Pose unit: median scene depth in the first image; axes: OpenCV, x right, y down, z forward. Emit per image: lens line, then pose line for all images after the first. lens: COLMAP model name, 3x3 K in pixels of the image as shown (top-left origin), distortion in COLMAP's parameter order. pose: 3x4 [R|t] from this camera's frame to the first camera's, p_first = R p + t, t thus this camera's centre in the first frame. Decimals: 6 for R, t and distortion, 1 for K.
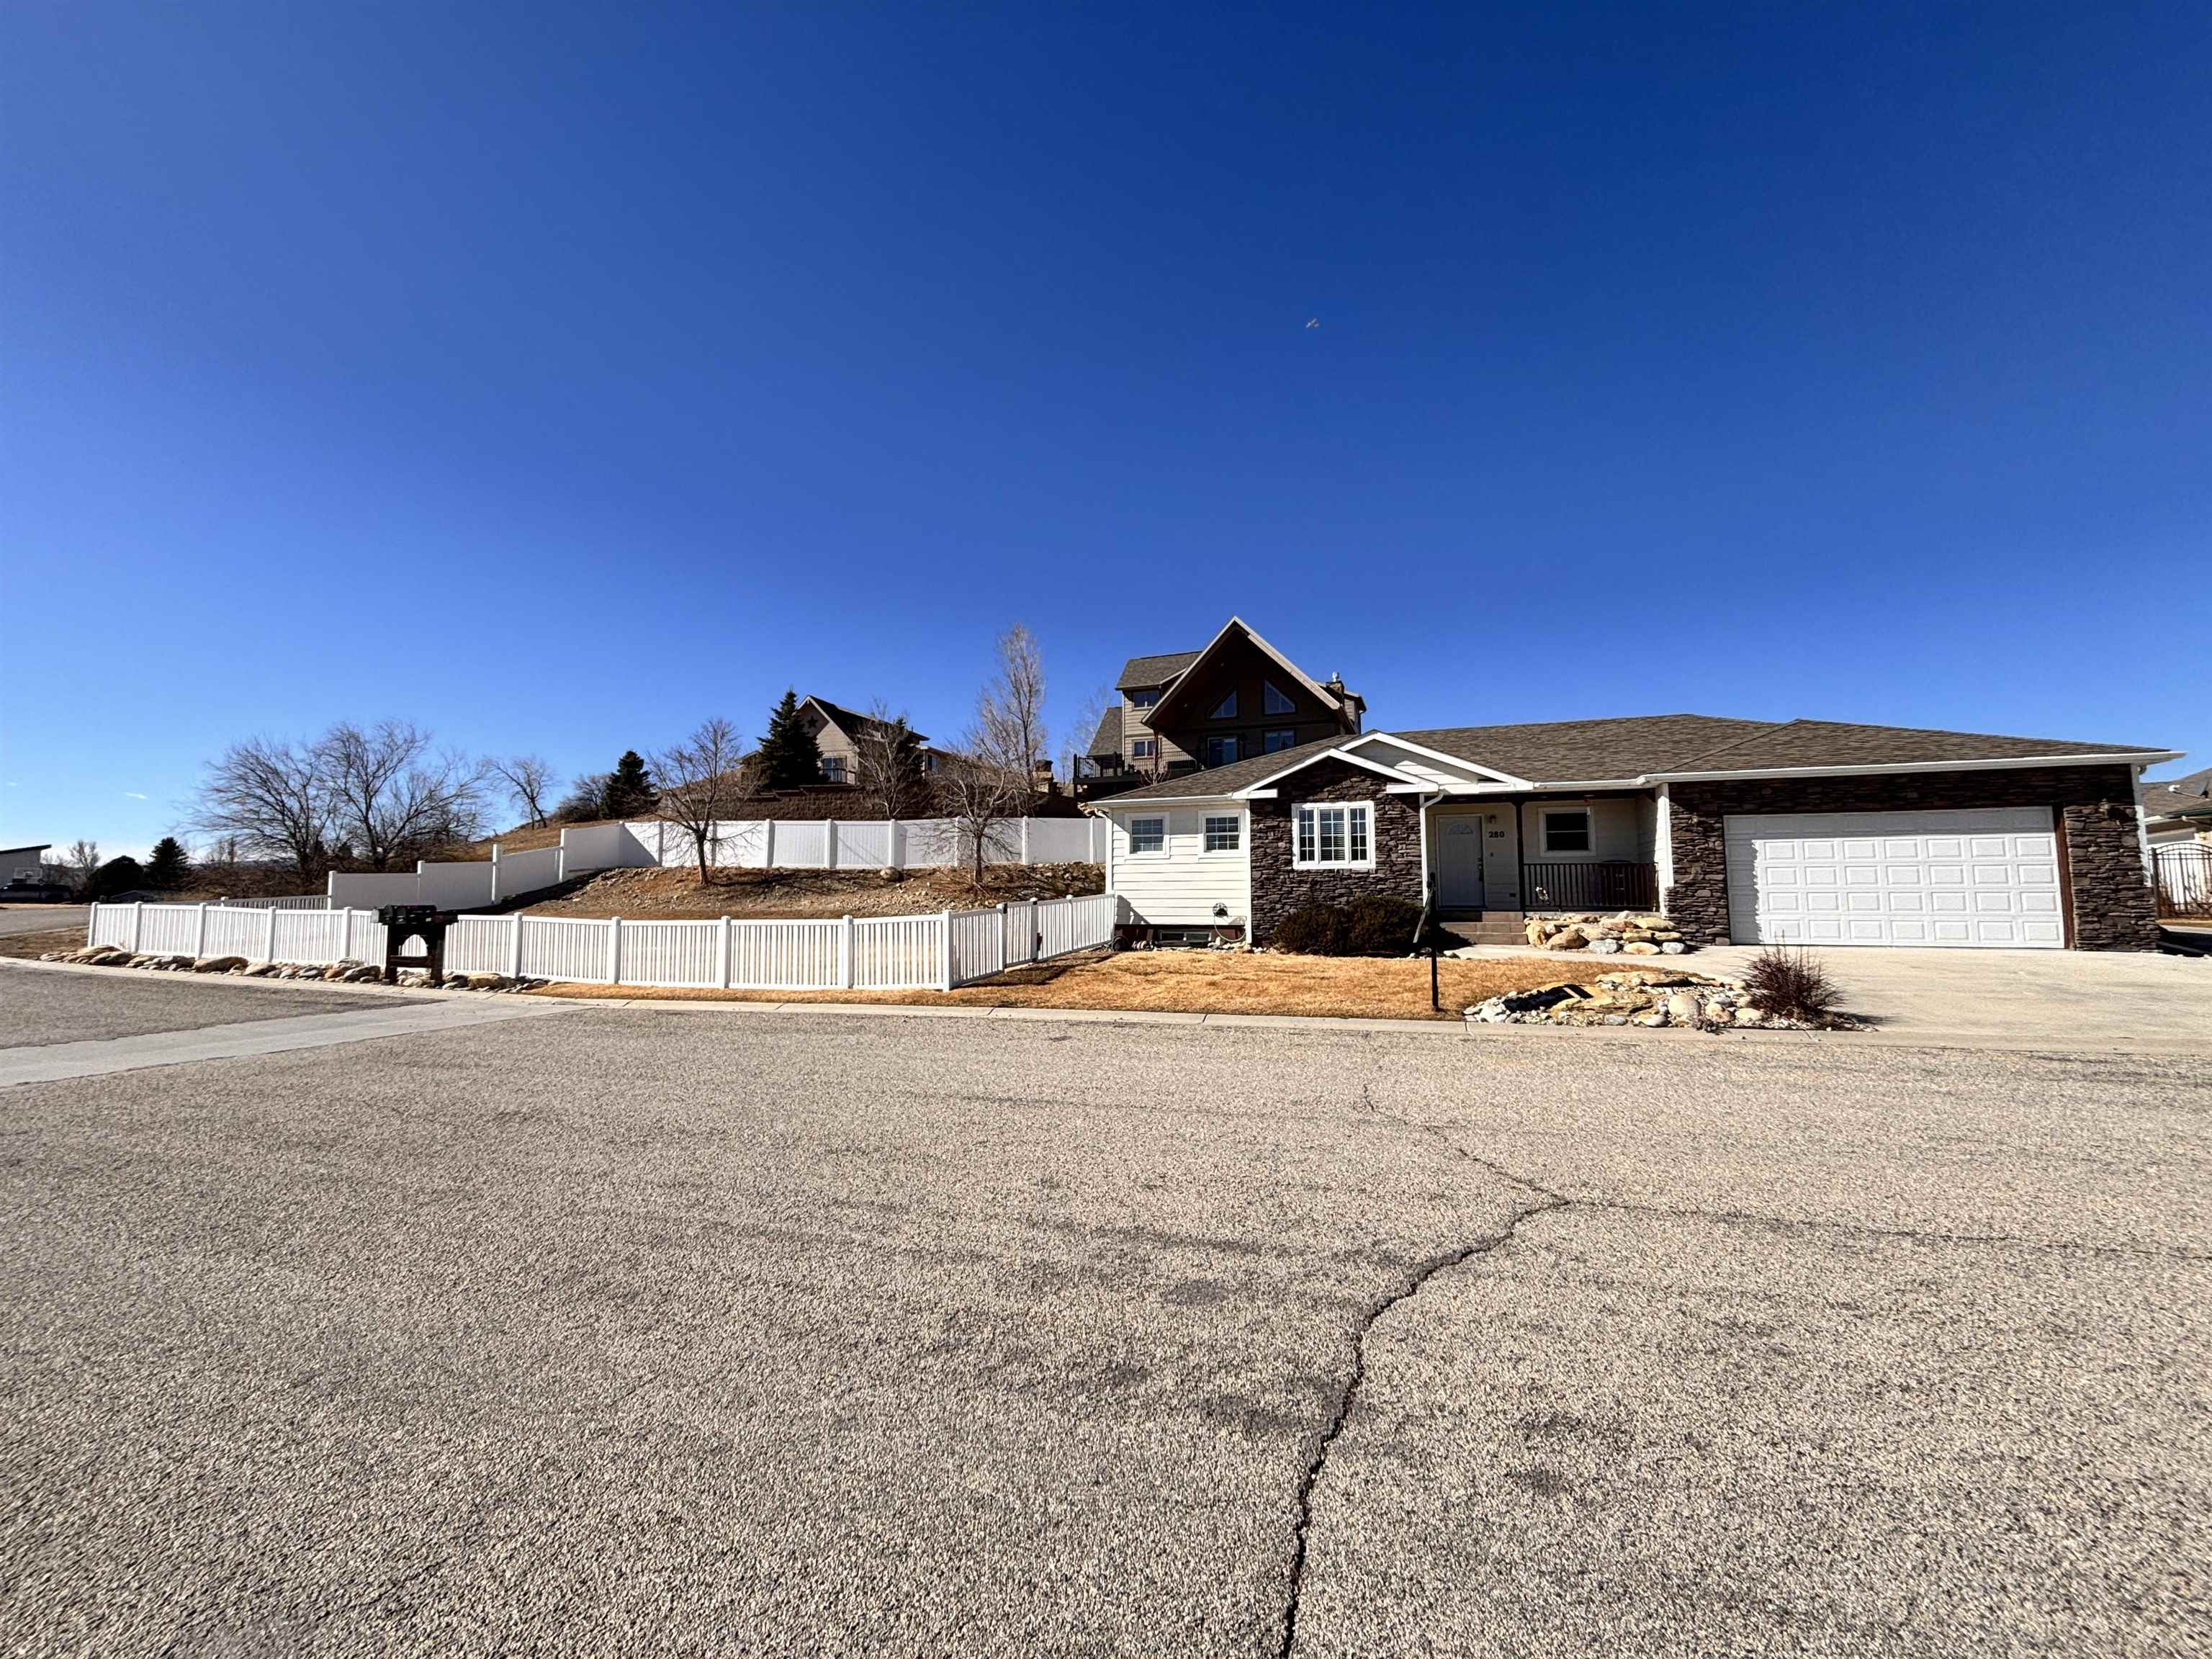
lens RADIAL K [[888.4, 0, 1104.1], [0, 888.4, 819.3], [0, 0, 1]] dist [0.023278, -0.013299]
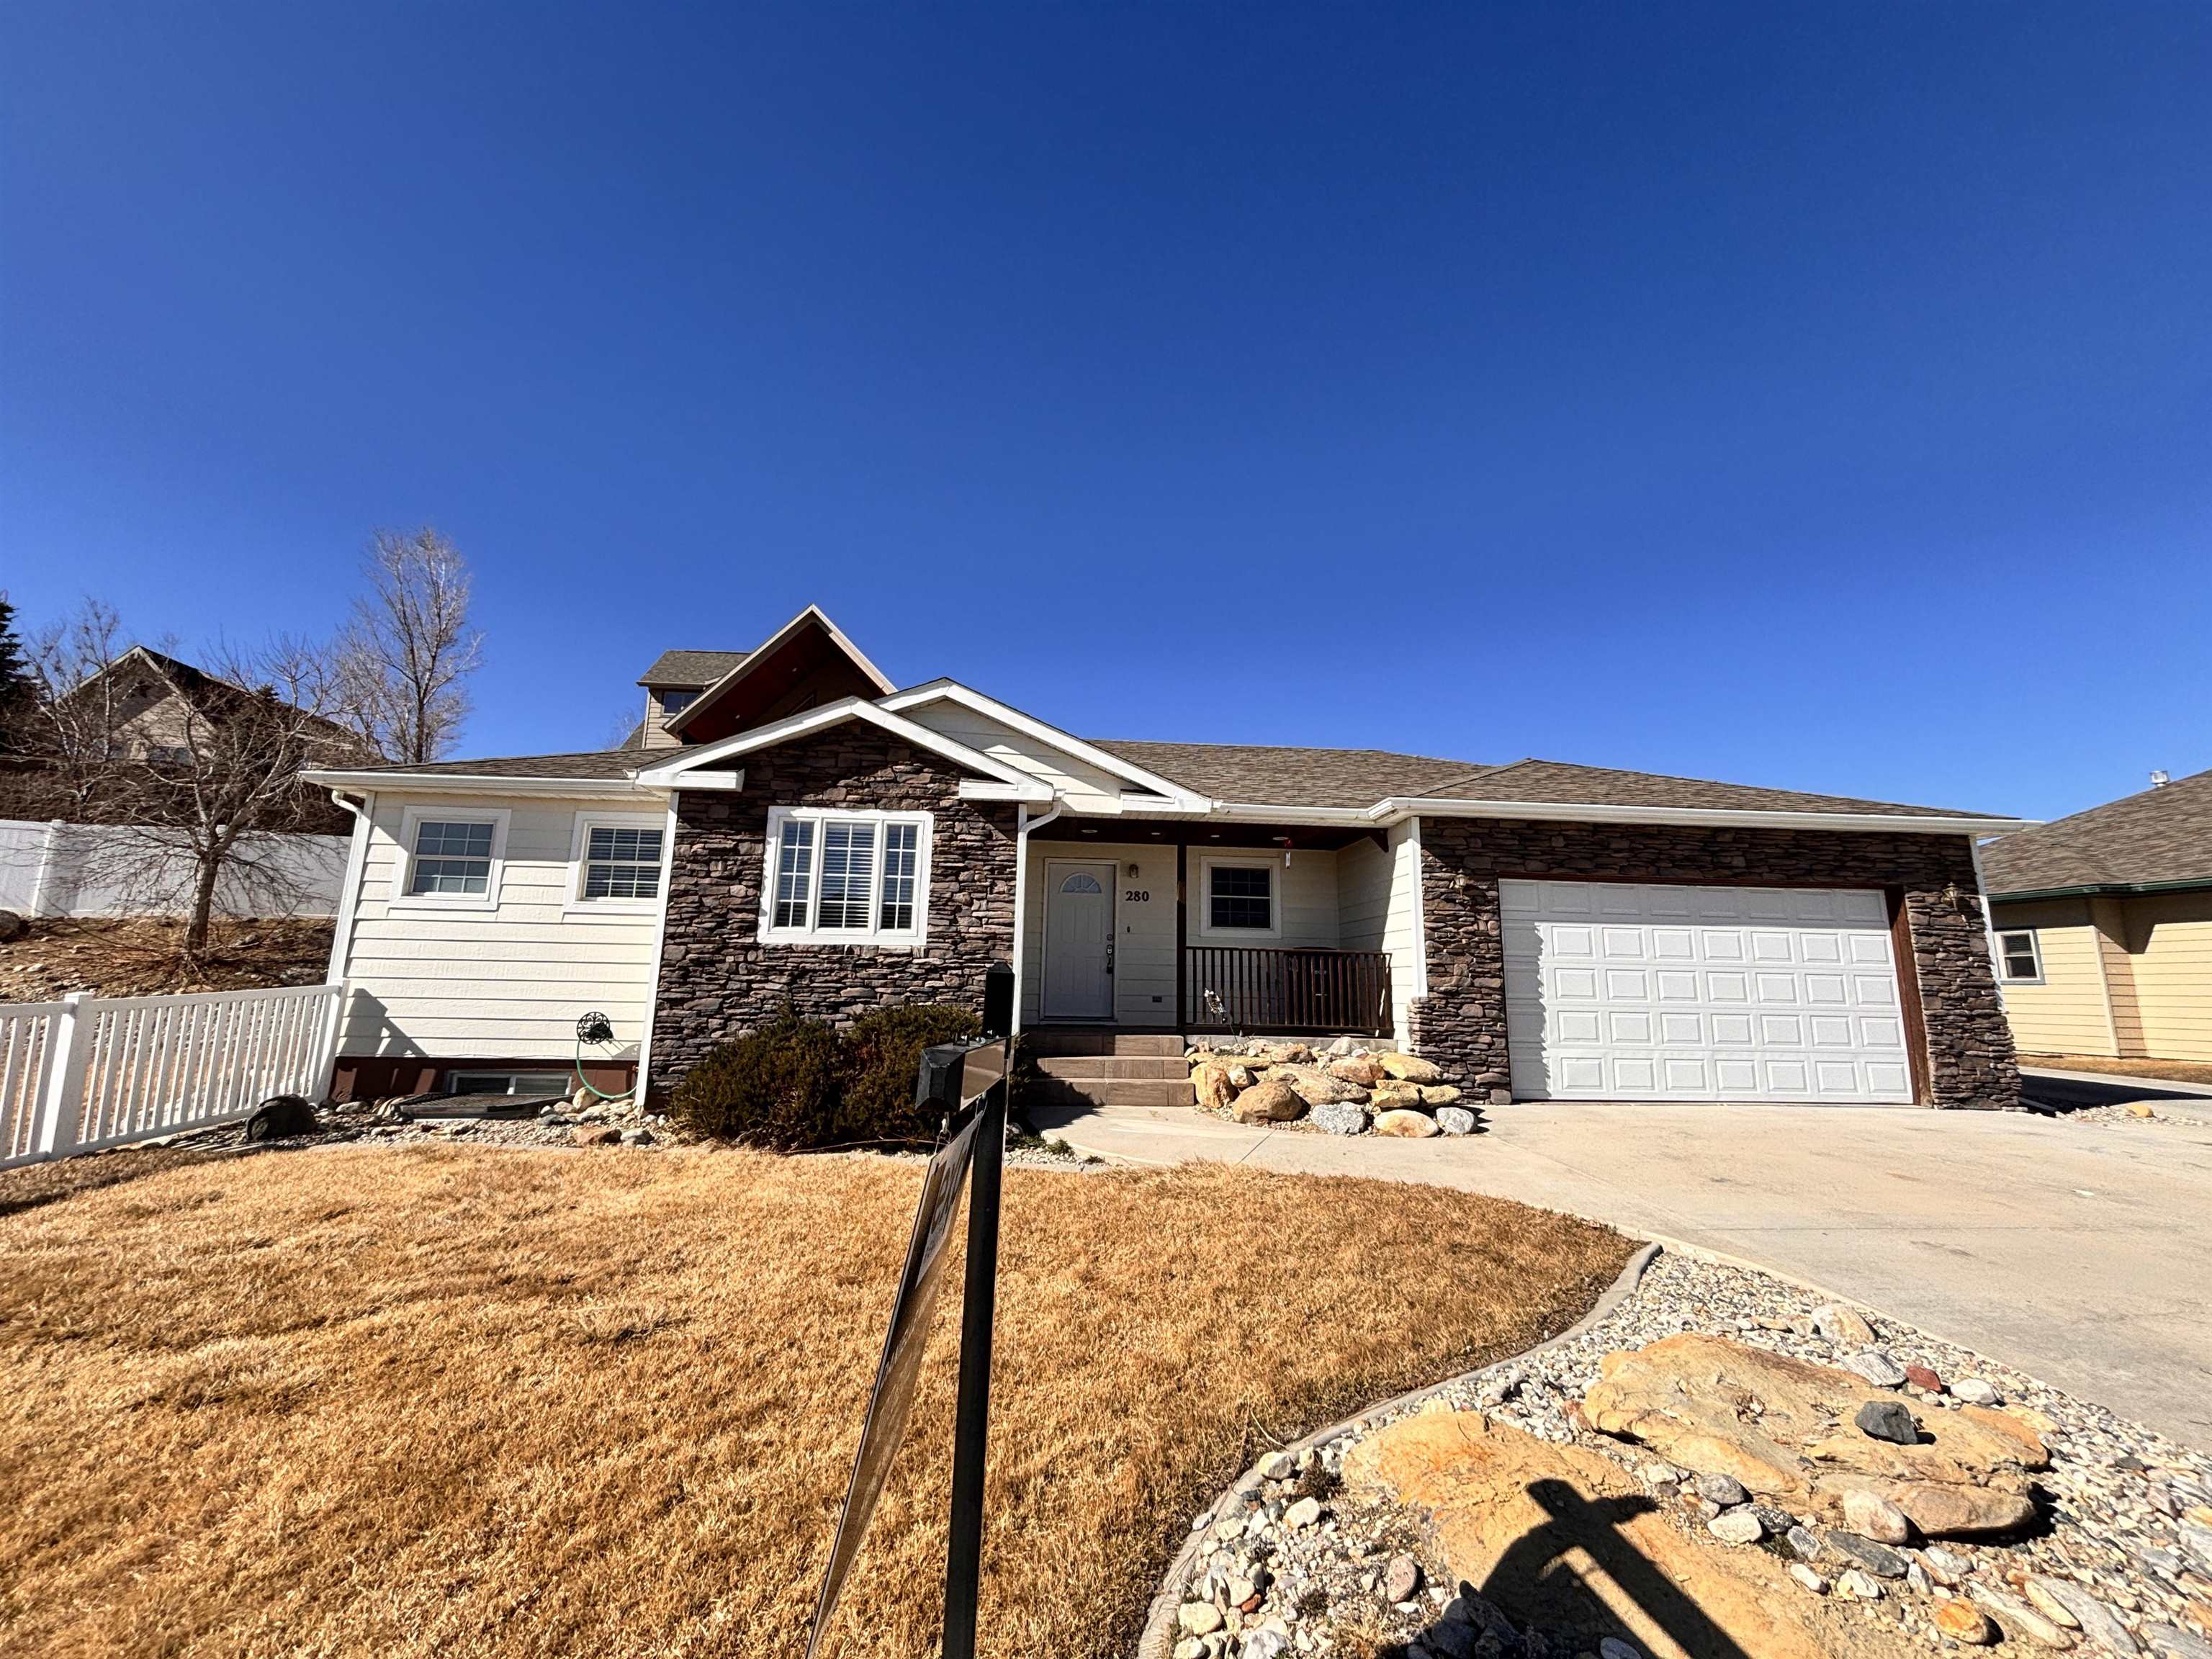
lens RADIAL K [[888.4, 0, 1104.1], [0, 888.4, 819.3], [0, 0, 1]] dist [0.023278, -0.013299]
pose [[0.905756, 0.095042, 0.413006, 0.179204], [-0.059055, 0.993326, -0.099073, 0.027326], [-0.419666, 0.065346, 0.905323, 0.493942]]
